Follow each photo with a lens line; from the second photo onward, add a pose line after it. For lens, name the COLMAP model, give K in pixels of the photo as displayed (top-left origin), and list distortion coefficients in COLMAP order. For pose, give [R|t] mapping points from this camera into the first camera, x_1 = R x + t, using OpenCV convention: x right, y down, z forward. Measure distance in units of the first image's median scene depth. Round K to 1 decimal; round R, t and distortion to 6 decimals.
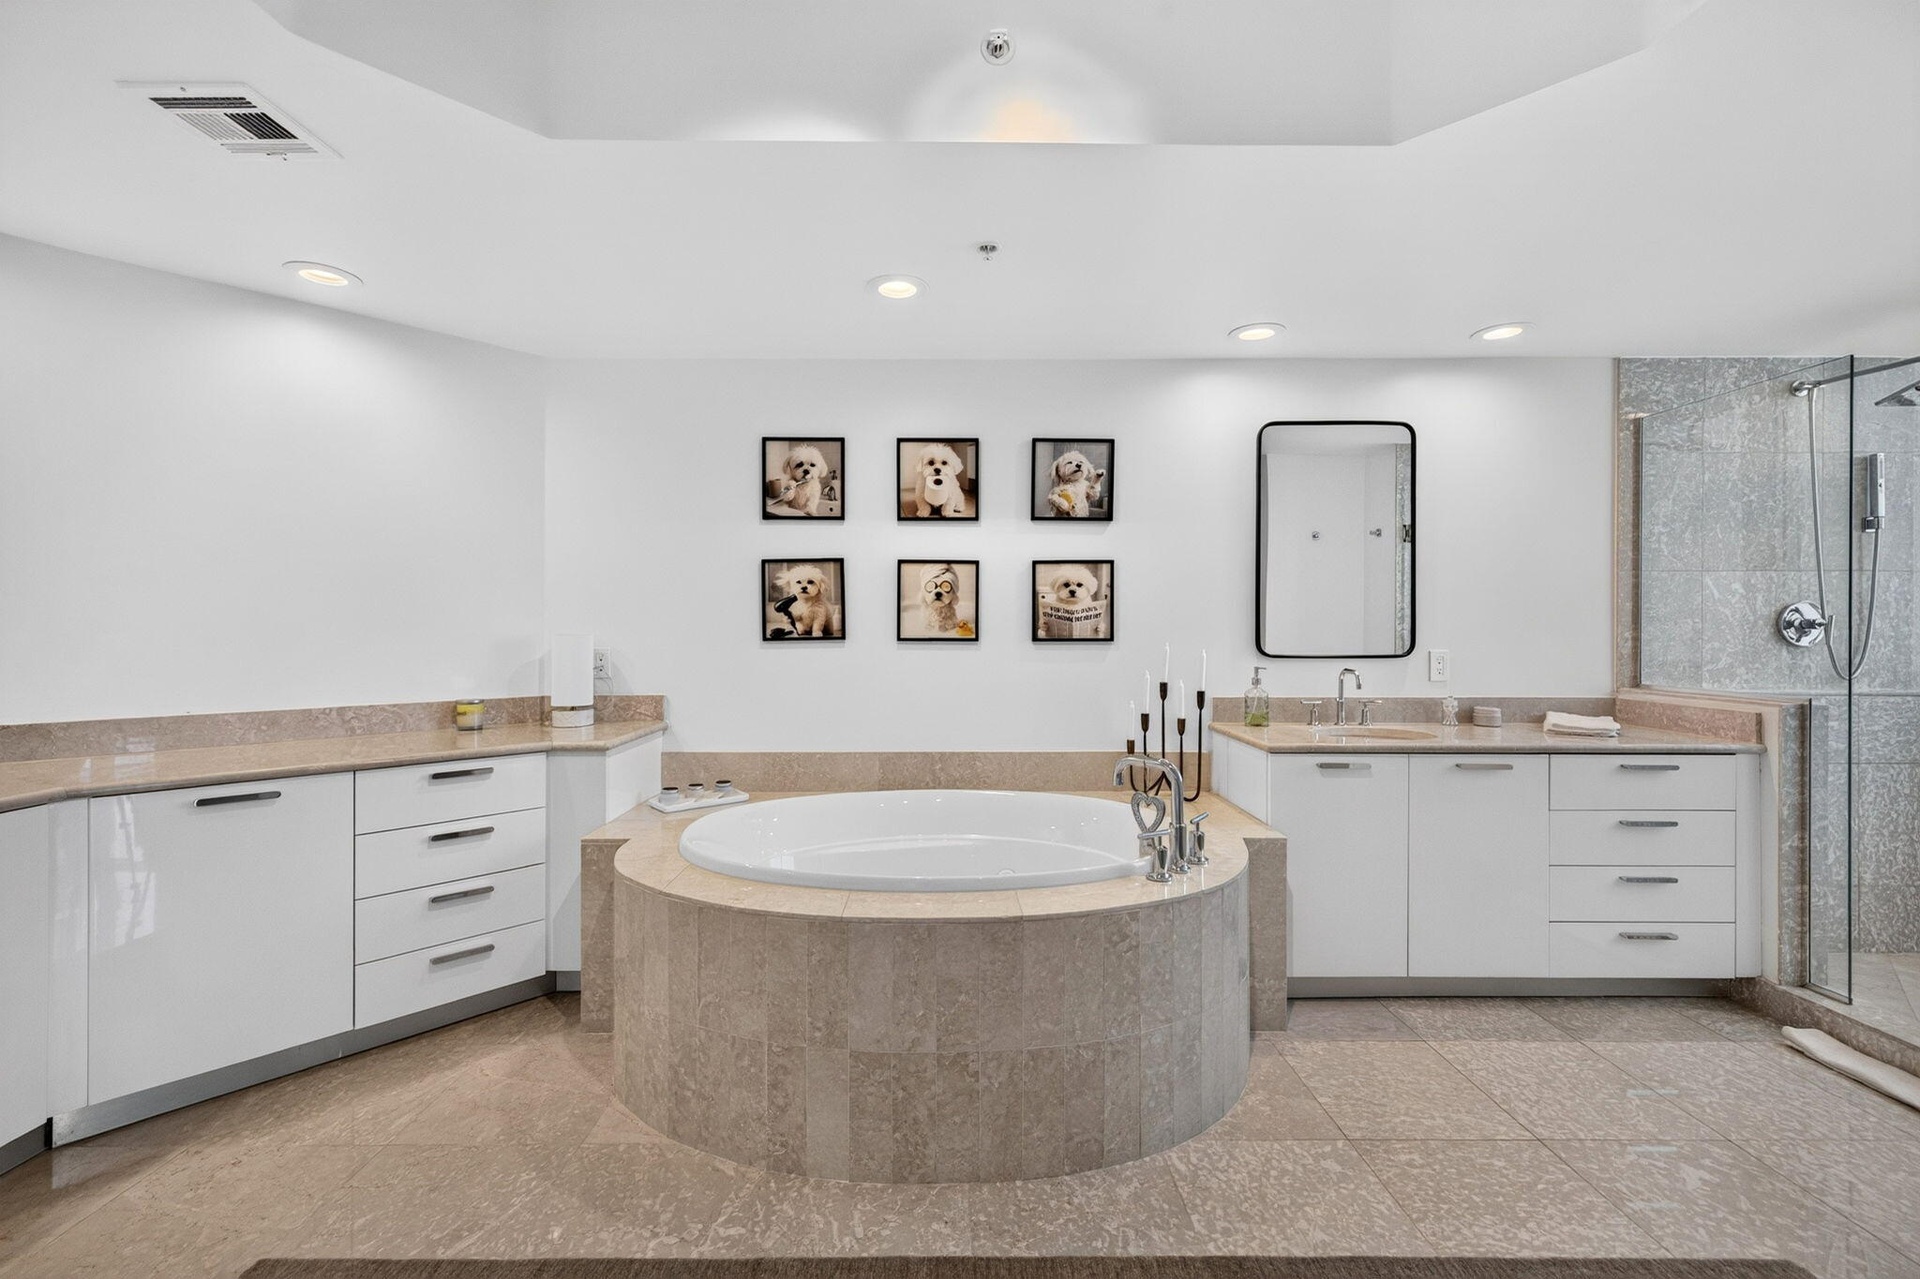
lens RADIAL K [[819.4, 0, 960.6], [0, 819.4, 628.1], [0, 0, 1]] dist [0.009948, -0.001093]
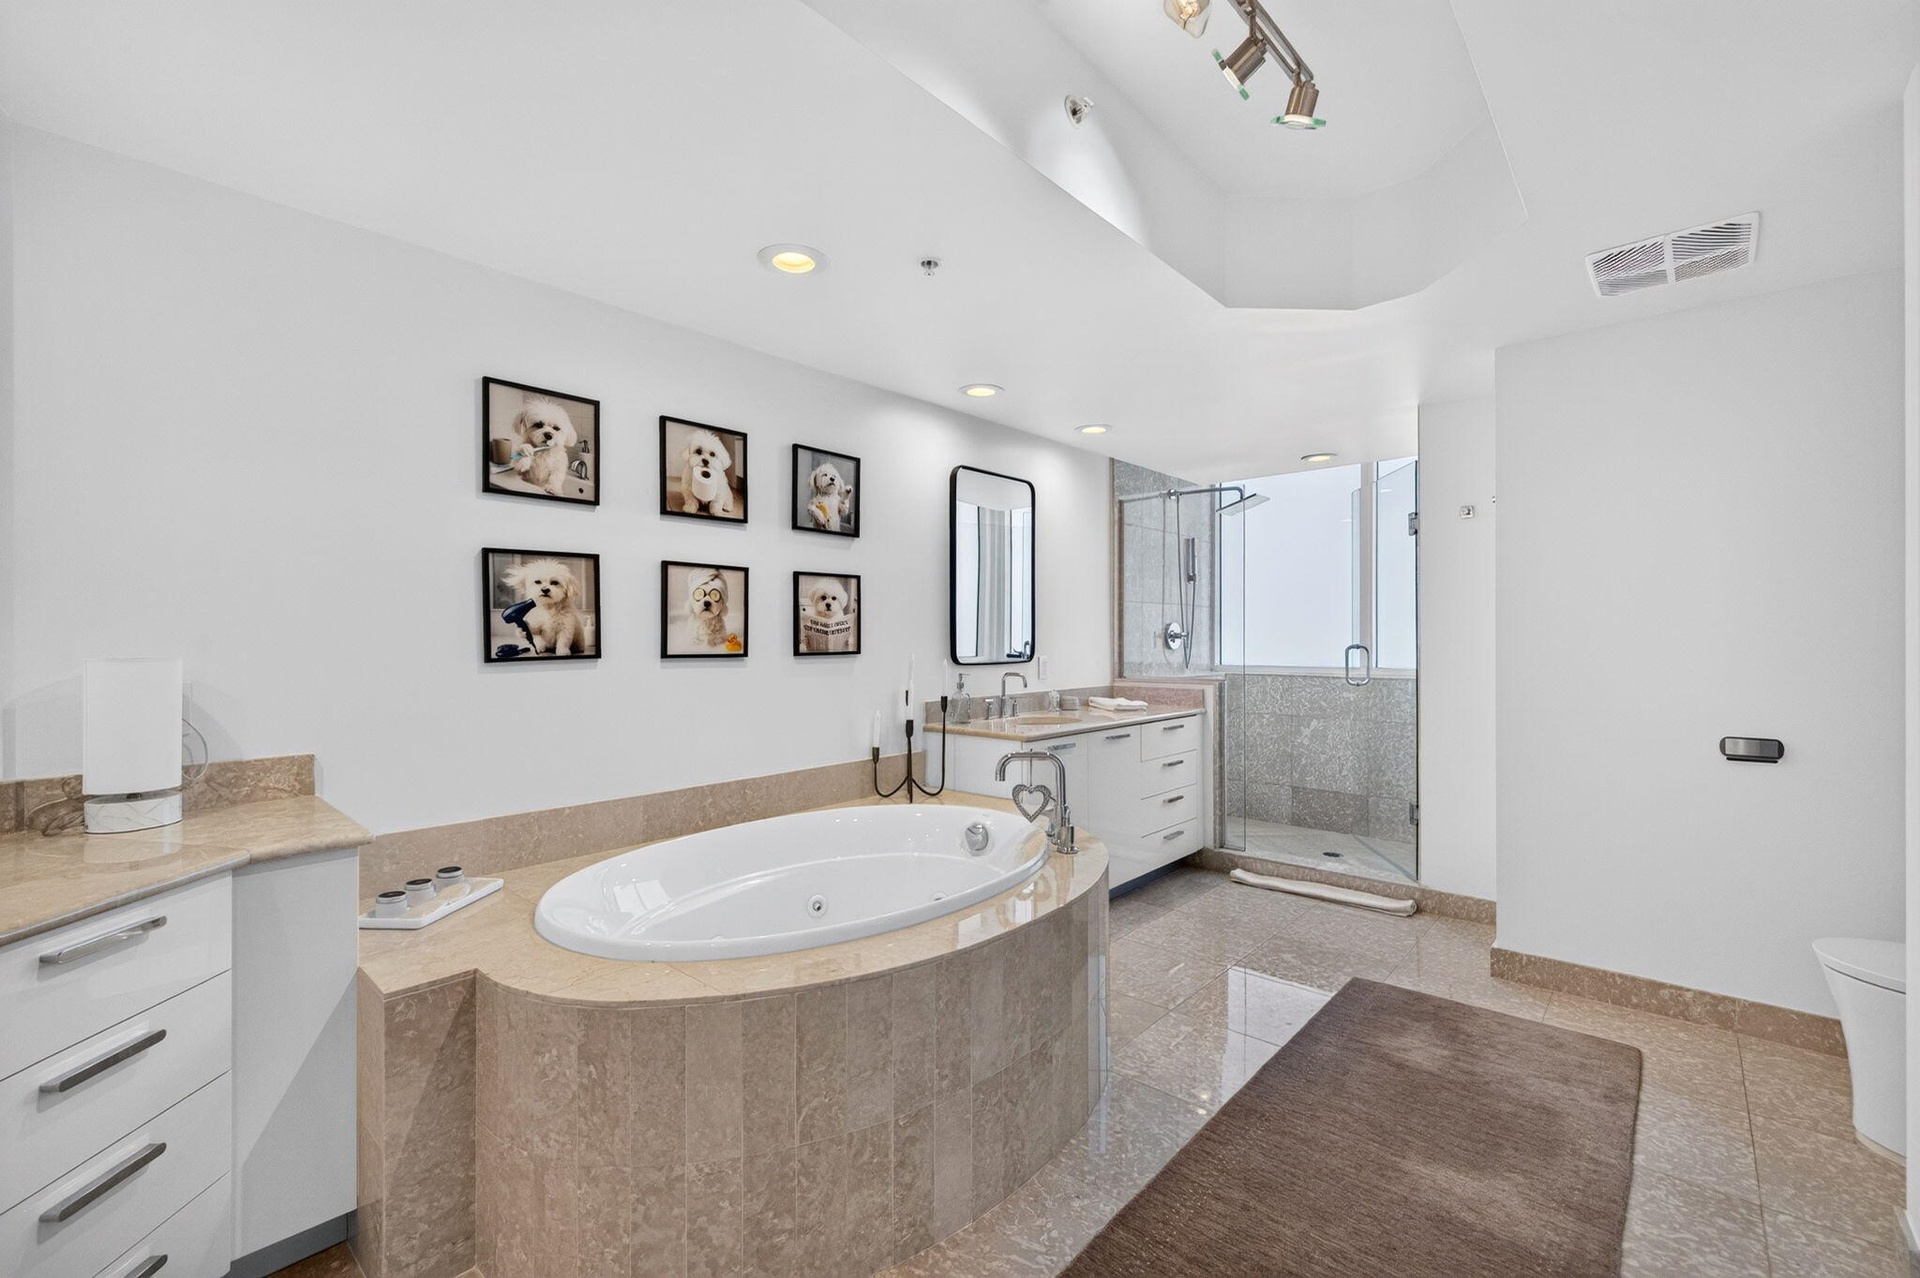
lens RADIAL K [[819.4, 0, 968.5], [0, 819.4, 636.7], [0, 0, 1]] dist [0.009948, -0.001093]
pose [[0.665699, -0.002723, 0.746216, -0.493546], [0.005935, 0.999981, -0.001646, -0.003169], [-0.746197, 0.005525, 0.665702, 0.212212]]
